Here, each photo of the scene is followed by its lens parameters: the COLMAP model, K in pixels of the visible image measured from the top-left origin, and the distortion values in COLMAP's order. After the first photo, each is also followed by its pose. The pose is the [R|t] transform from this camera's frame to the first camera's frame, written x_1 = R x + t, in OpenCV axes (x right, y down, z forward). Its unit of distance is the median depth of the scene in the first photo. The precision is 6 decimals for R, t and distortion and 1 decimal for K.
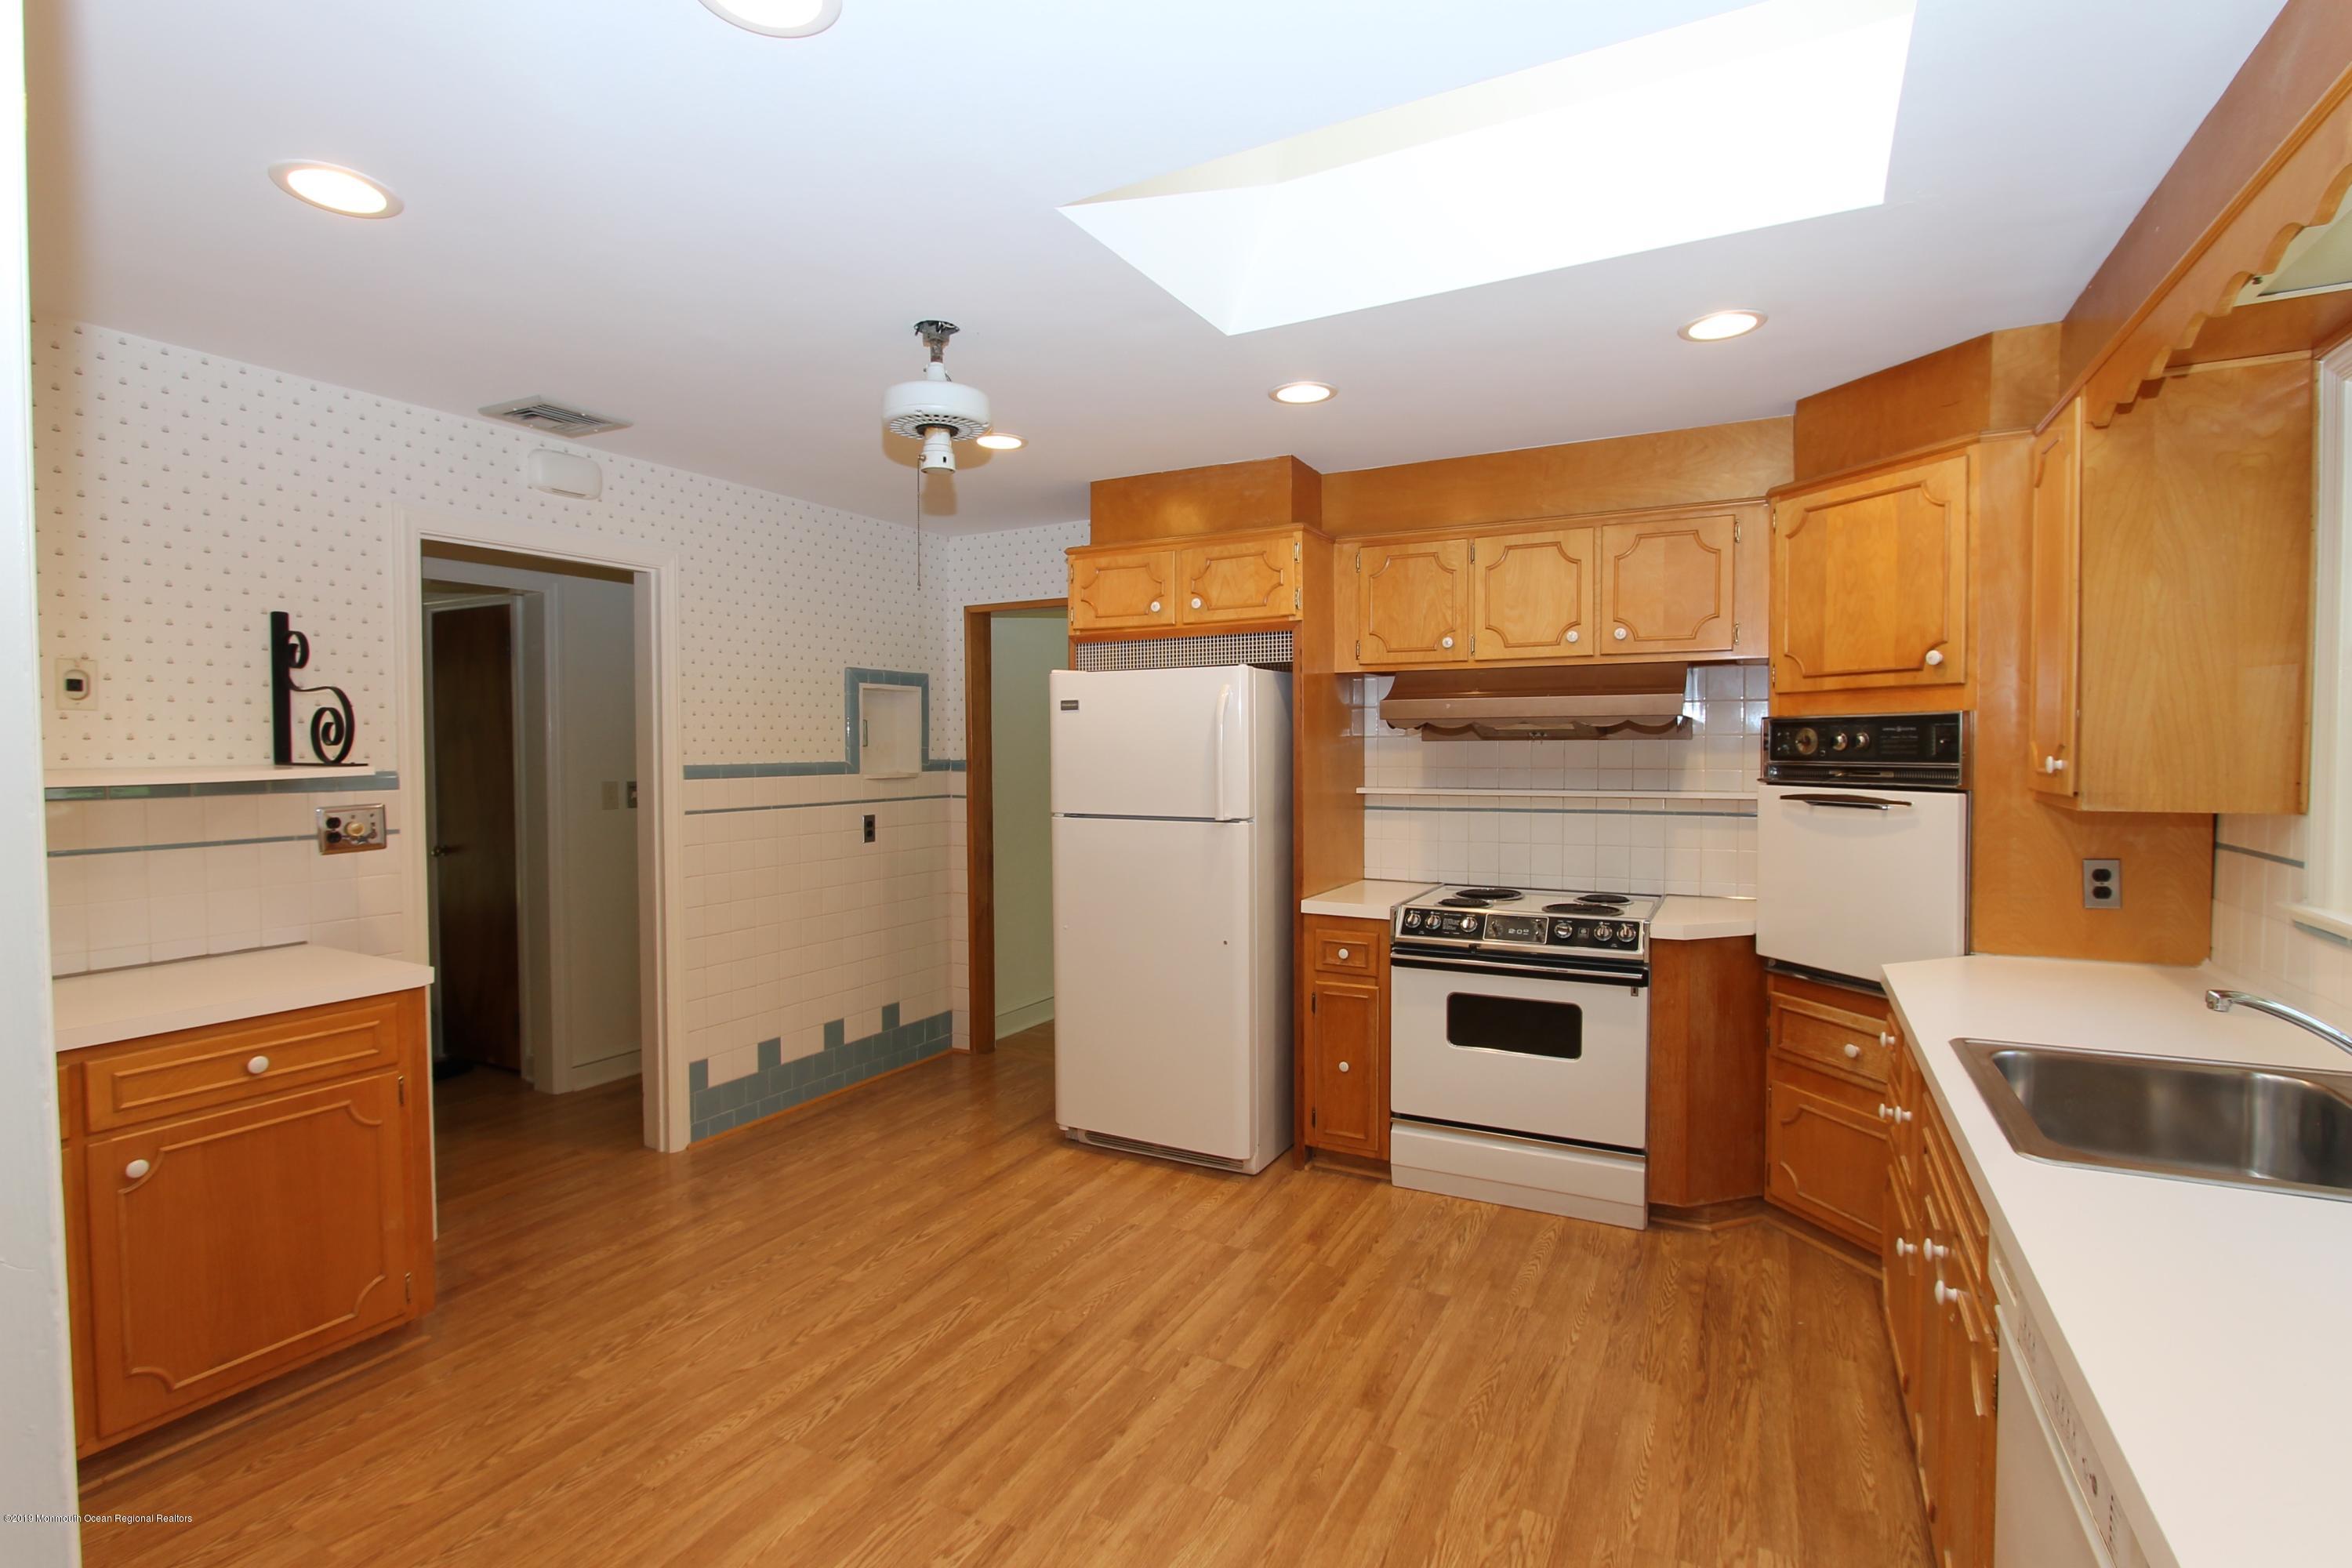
lens RADIAL K [[1099.3, 0, 1189.0], [0, 1099.3, 777.3], [0, 0, 1]] dist [-0.028276, 0.010672]
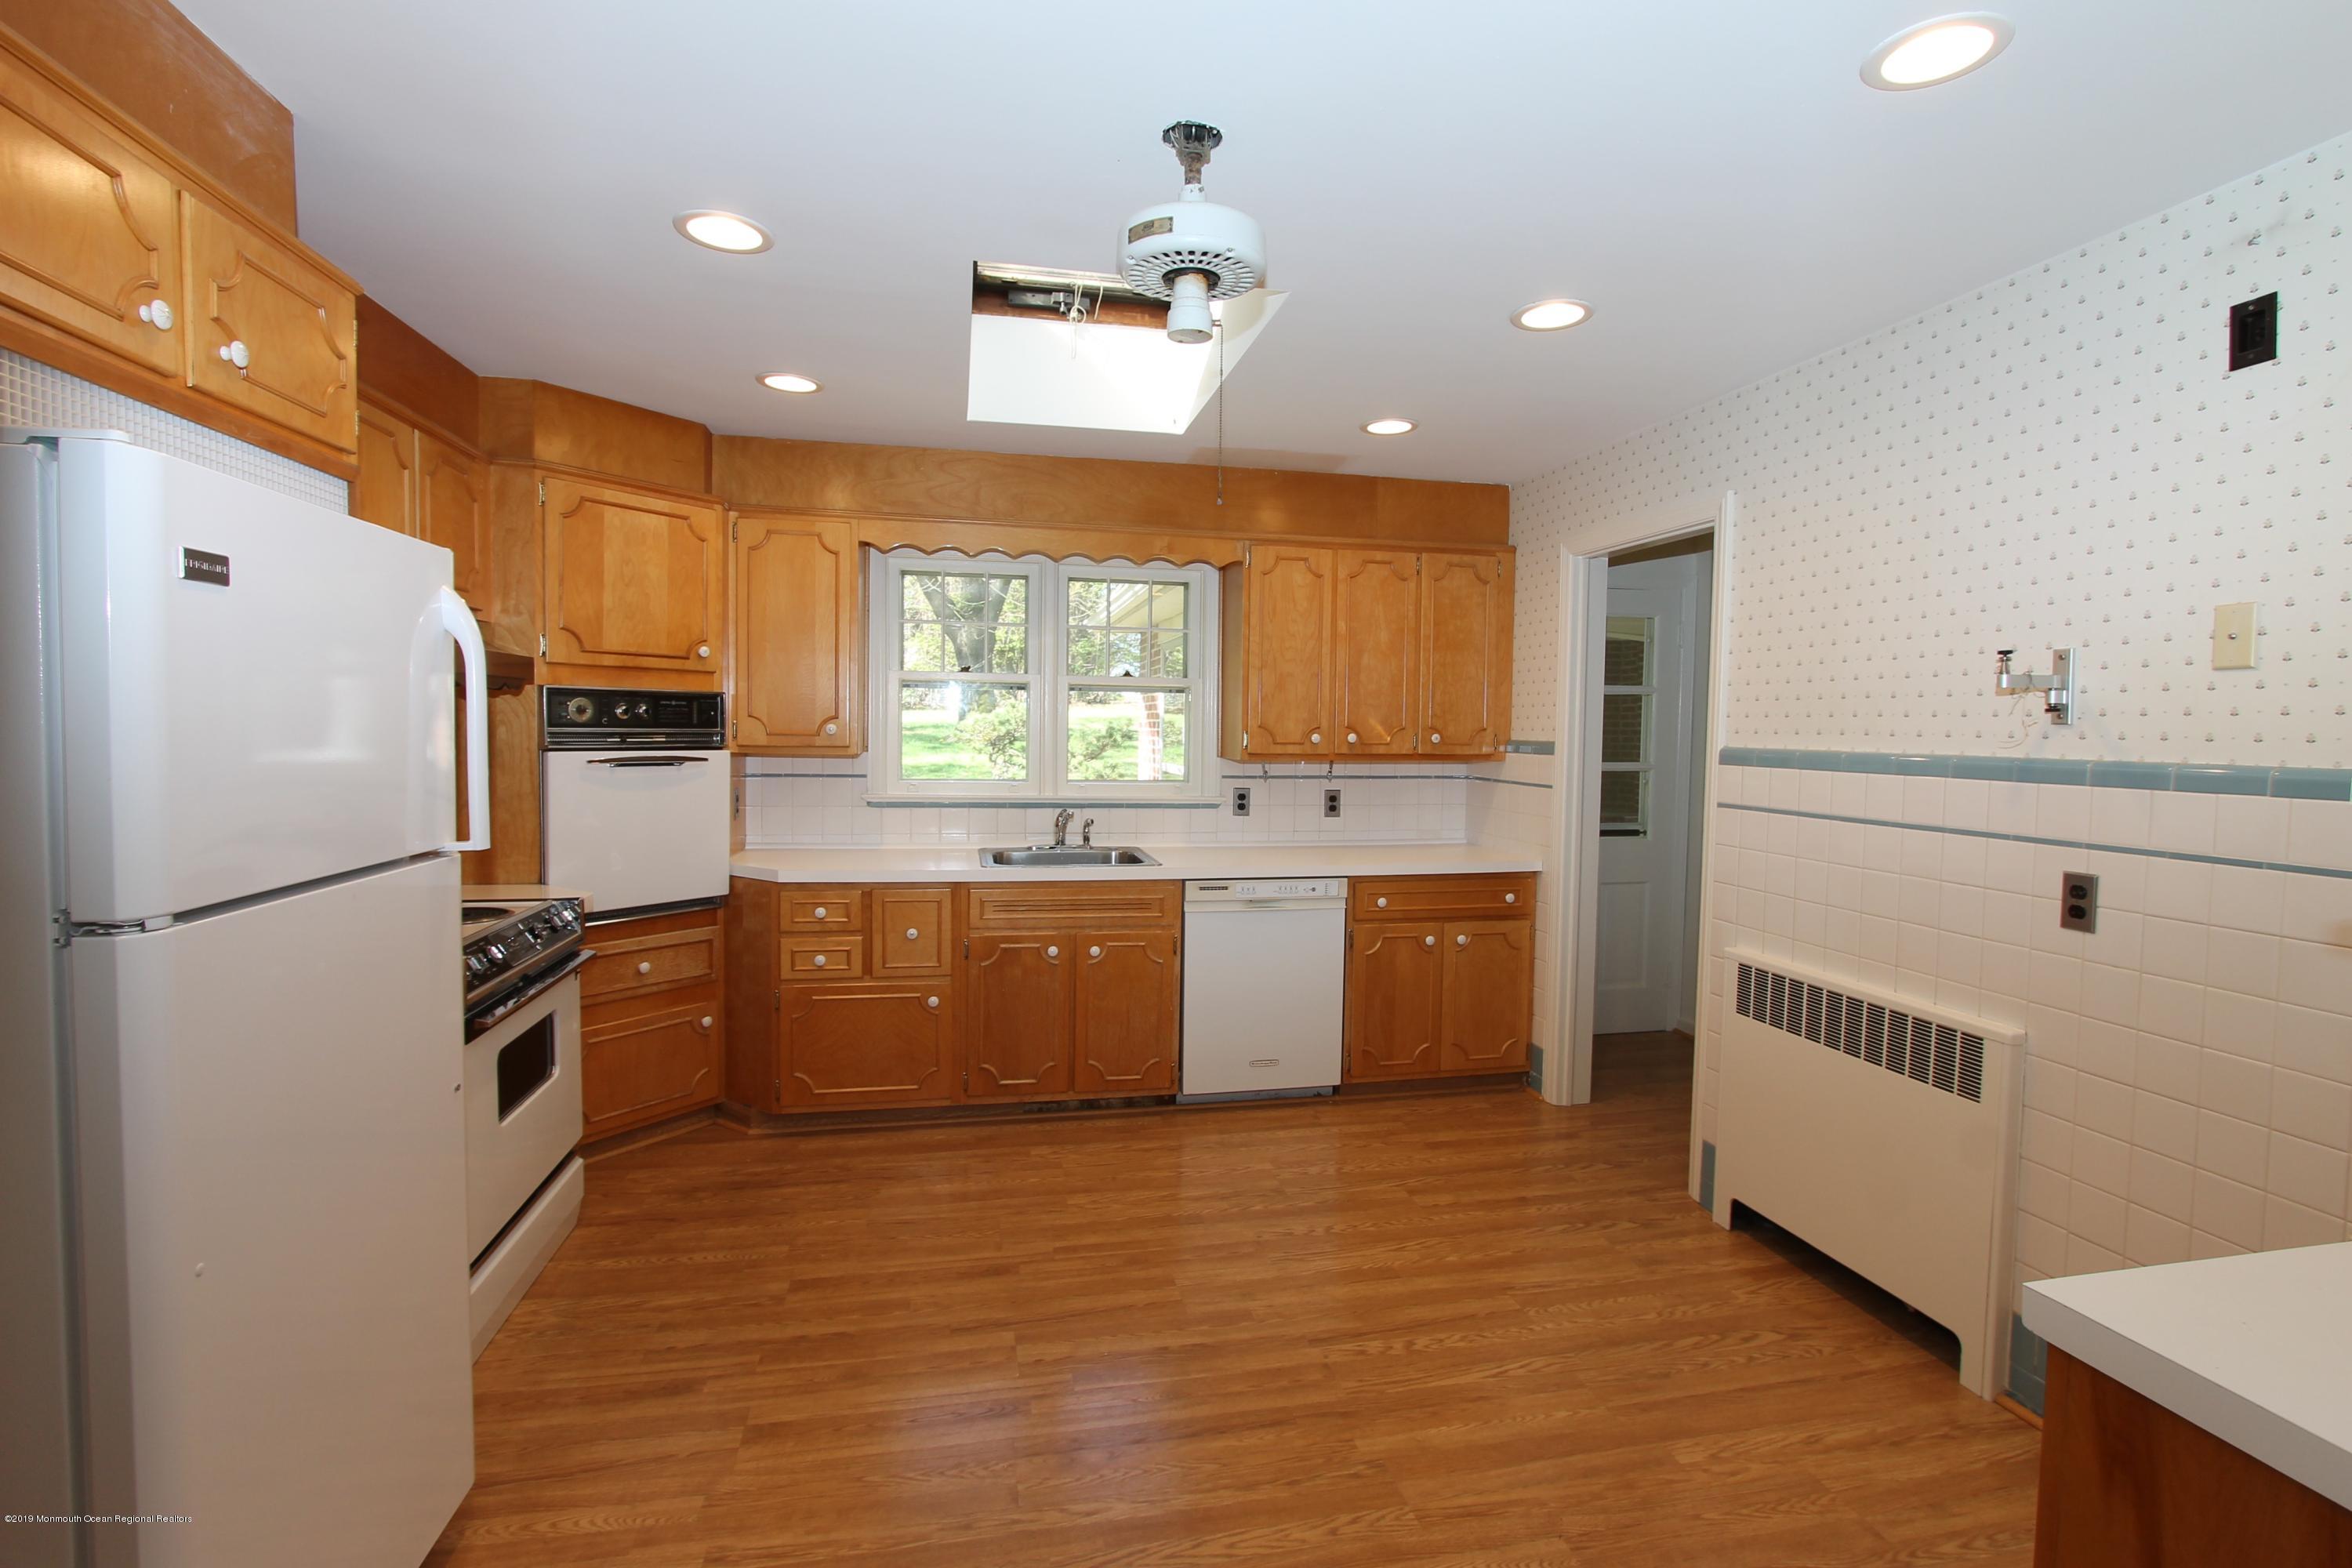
lens RADIAL K [[1099.3, 0, 1189.0], [0, 1099.3, 777.3], [0, 0, 1]] dist [-0.028276, 0.010672]
pose [[-0.637624, -0.040107, 0.769303, -0.702168], [0.011305, 0.998049, 0.061402, -0.027538], [-0.770265, 0.047848, -0.635927, 1.295056]]
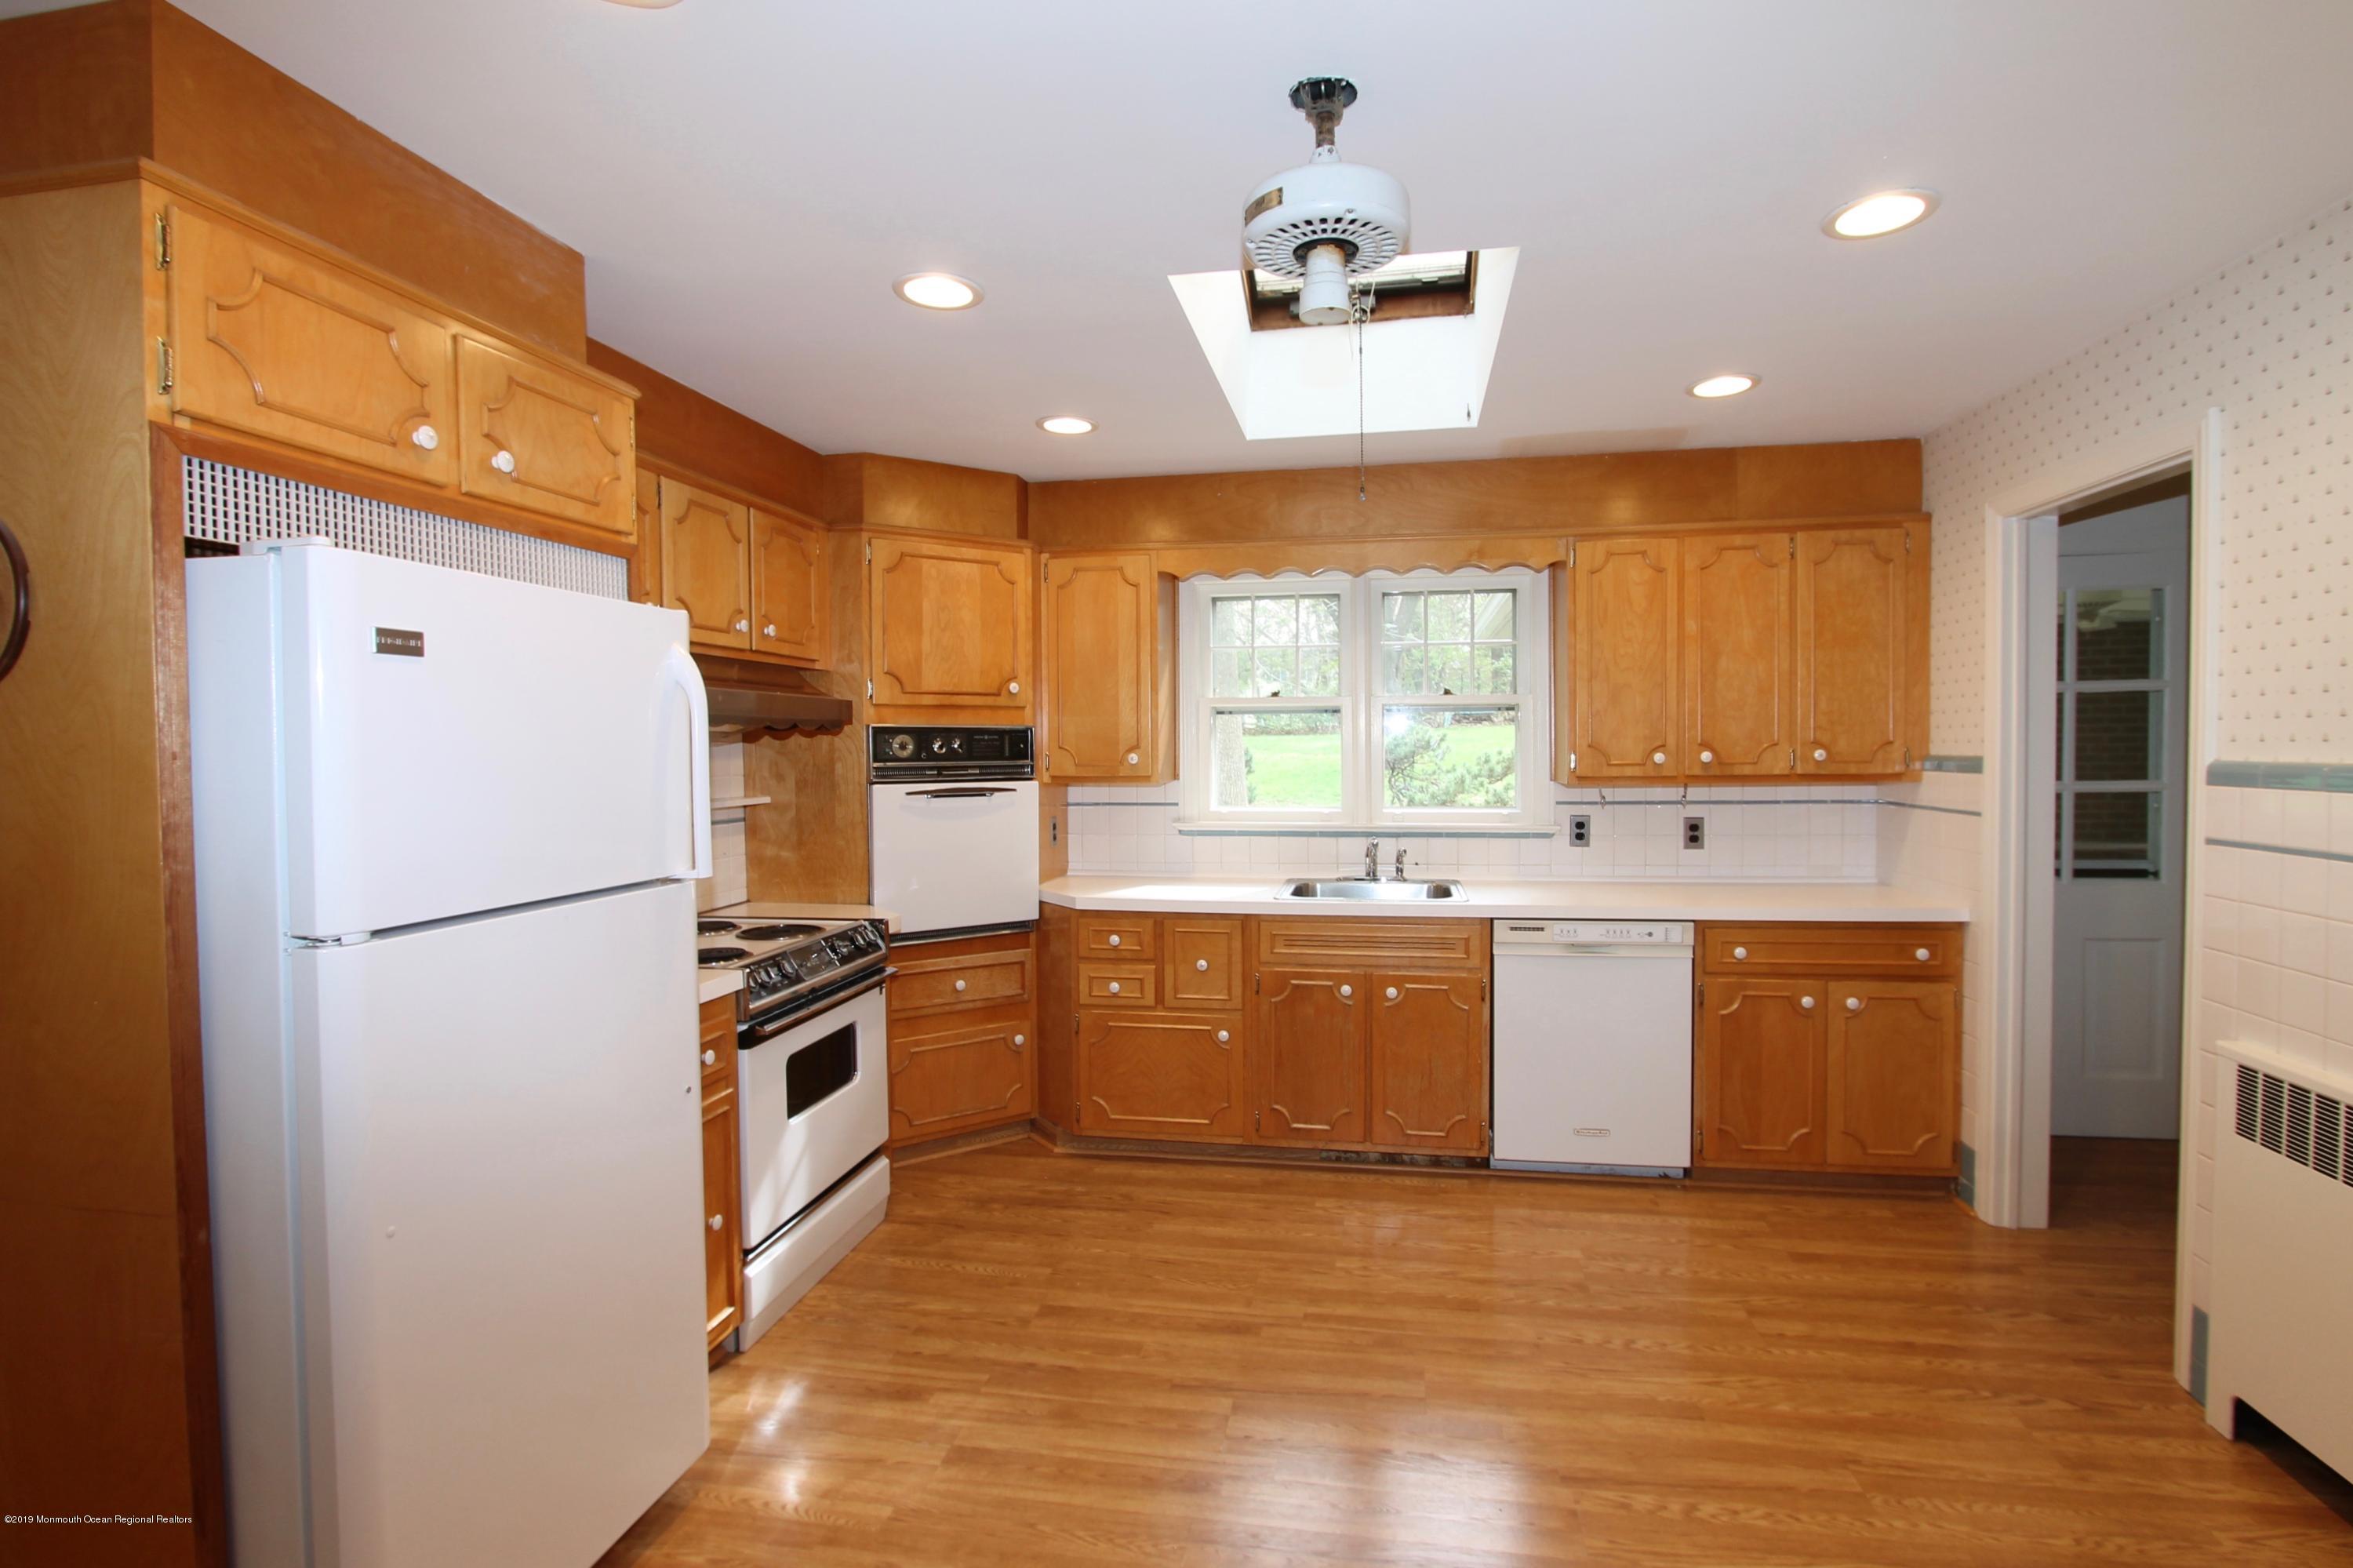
lens RADIAL K [[1116.1, 0, 1188.0], [0, 1116.1, 778.1], [0, 0, 1]] dist [-0.024942, 0.004763]
pose [[-0.301007, -0.018527, 0.953442, -0.733083], [0.039121, 0.998730, 0.031757, -0.026305], [-0.952819, 0.046858, -0.299900, 1.128041]]
